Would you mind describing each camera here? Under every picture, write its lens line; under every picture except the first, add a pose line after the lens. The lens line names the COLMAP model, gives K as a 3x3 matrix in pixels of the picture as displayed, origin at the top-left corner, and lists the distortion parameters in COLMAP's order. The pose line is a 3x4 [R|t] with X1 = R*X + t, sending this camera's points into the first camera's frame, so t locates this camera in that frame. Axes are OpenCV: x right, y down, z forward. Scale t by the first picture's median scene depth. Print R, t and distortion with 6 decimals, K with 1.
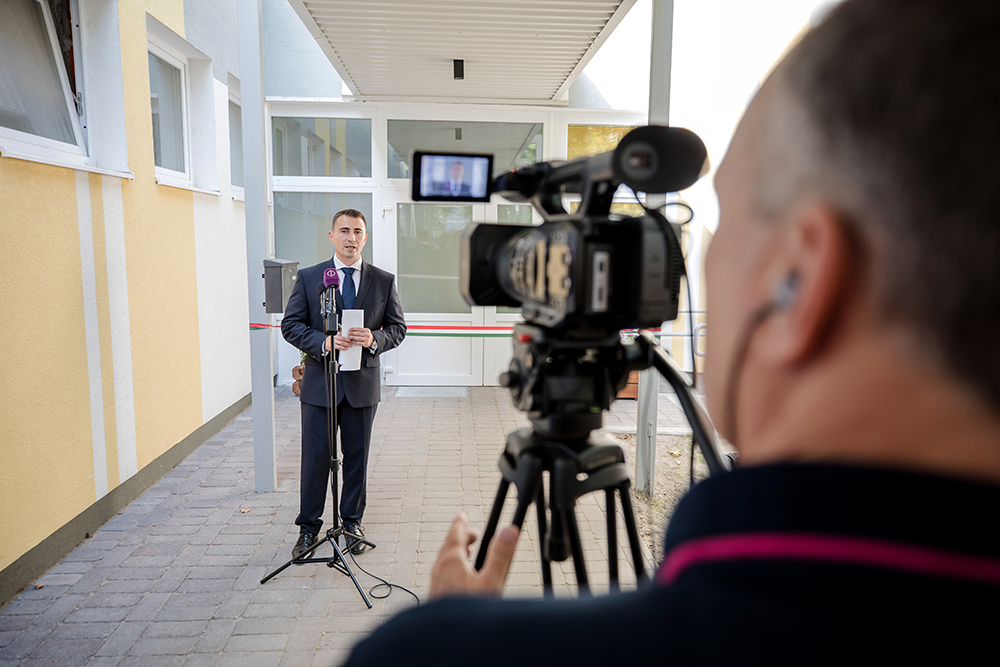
lens RADIAL K [[698.7, 0, 500.0], [0, 698.7, 333.5], [0, 0, 1]] dist [-0.003943, 0.024066]
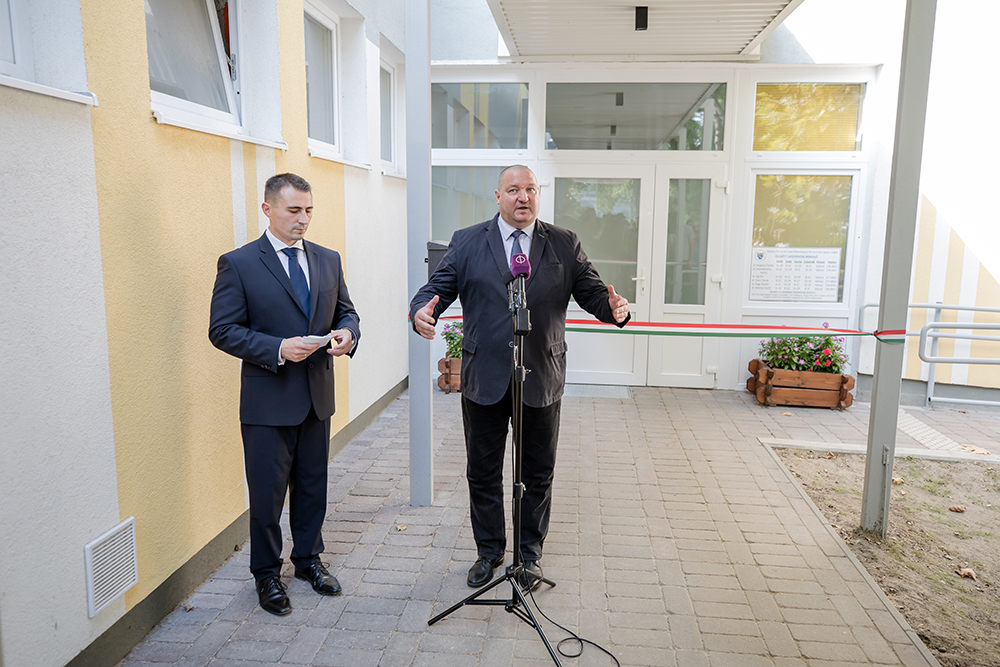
lens RADIAL K [[738.5, 0, 517.9], [0, 738.5, 332.8], [0, 0, 1]] dist [0.004693, 0.011594]
pose [[0.988550, 0.023949, -0.148983, -0.082842], [-0.021134, 0.999568, 0.020449, -0.012952], [0.149409, -0.017066, 0.988628, 0.102343]]
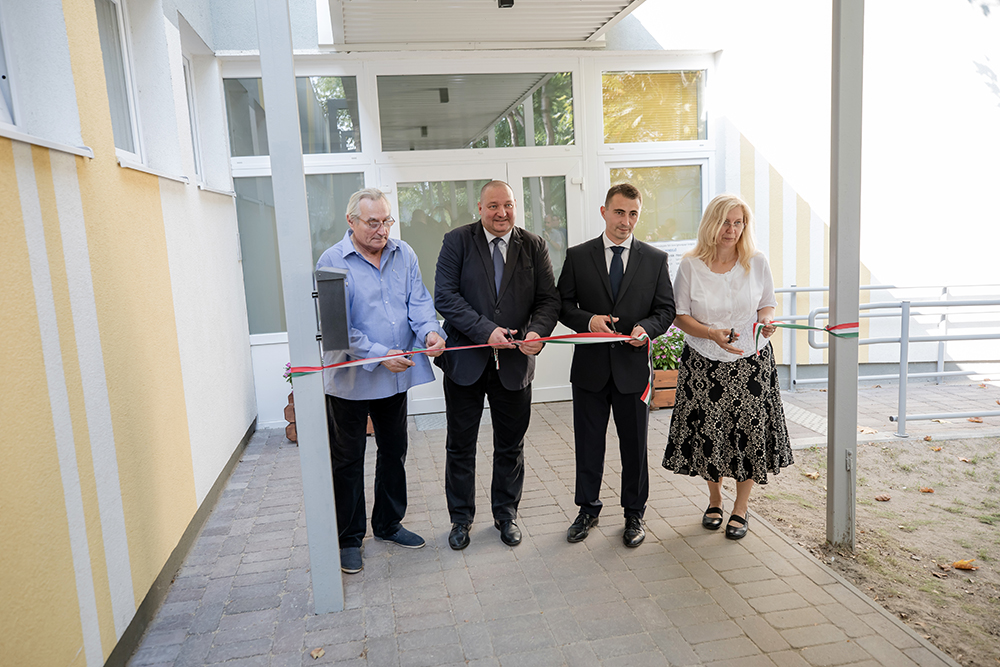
lens RADIAL K [[741.1, 0, 500.0], [0, 741.1, 333.5], [0, 0, 1]] dist [-0.000577, 0.028716]
pose [[0.990433, -0.083821, 0.109621, -0.232722], [0.082199, 0.996430, 0.019235, -0.043228], [-0.110842, -0.010040, 0.993787, 0.274433]]
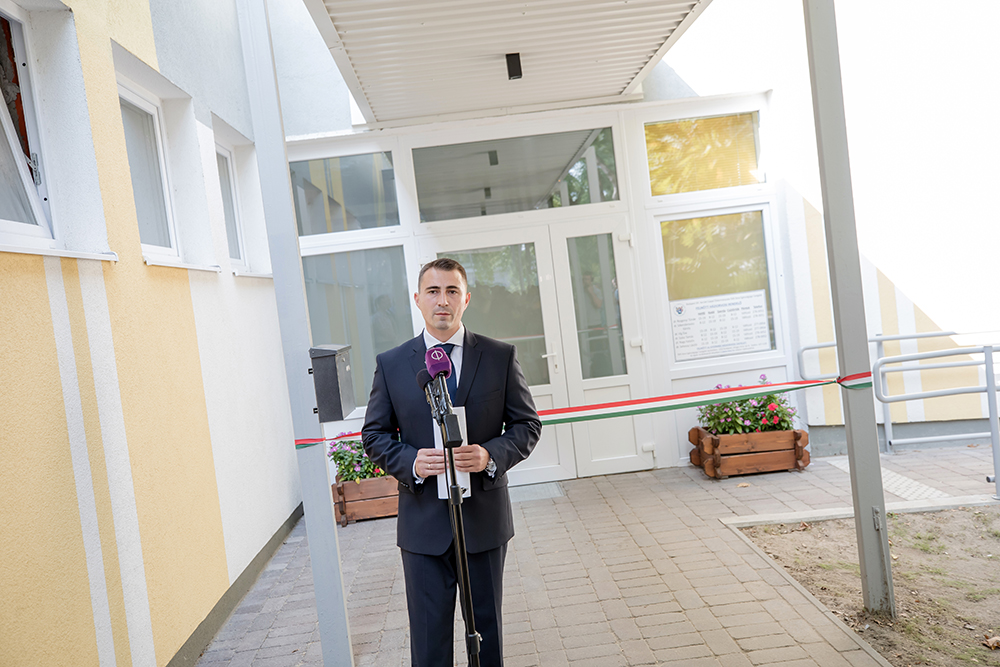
lens RADIAL K [[849.1, 0, 500.0], [0, 849.1, 333.5], [0, 0, 1]] dist [0.027938, 0.013306]
pose [[0.991300, -0.129907, -0.021199, -0.117922], [0.127743, 0.988329, -0.082988, -0.022733], [0.031733, 0.079558, 0.996325, 0.134648]]
